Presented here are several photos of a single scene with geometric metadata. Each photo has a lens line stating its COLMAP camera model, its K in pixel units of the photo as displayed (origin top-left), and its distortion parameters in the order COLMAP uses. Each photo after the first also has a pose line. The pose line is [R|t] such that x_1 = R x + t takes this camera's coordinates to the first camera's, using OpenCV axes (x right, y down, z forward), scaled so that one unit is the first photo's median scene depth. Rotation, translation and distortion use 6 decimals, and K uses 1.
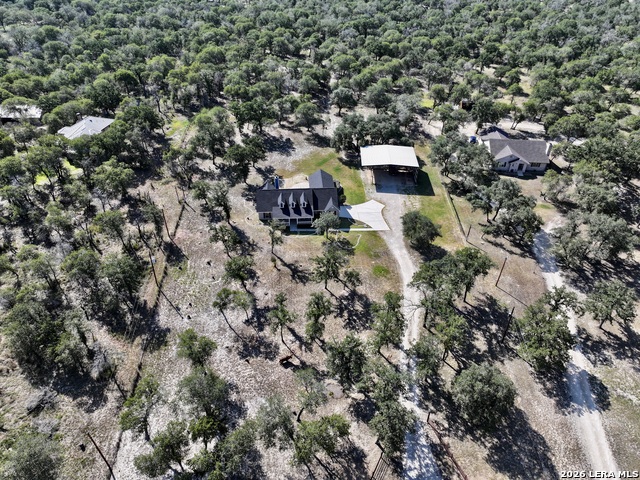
lens RADIAL K [[448.5, 0, 320.2], [0, 448.5, 239.8], [0, 0, 1]] dist [0.000562, 0.009375]
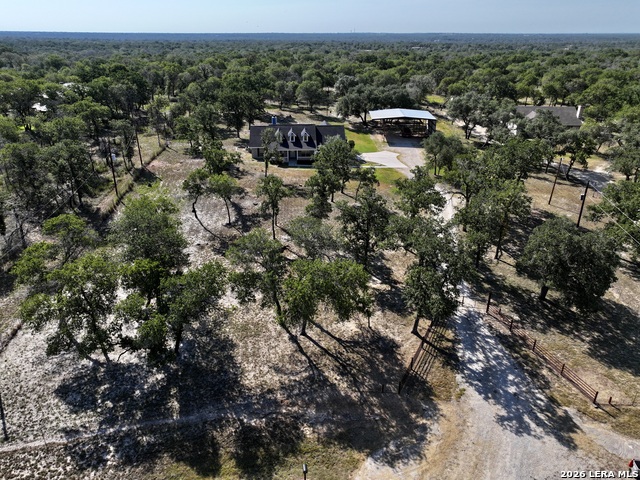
lens RADIAL K [[448.5, 0, 319.9], [0, 448.5, 240.3], [0, 0, 1]] dist [0.000562, 0.009375]
pose [[0.999982, 0.002349, -0.005440, -0.006229], [-0.003319, 0.982582, -0.185800, 0.421886], [0.004908, 0.185815, 0.982573, 0.322923]]
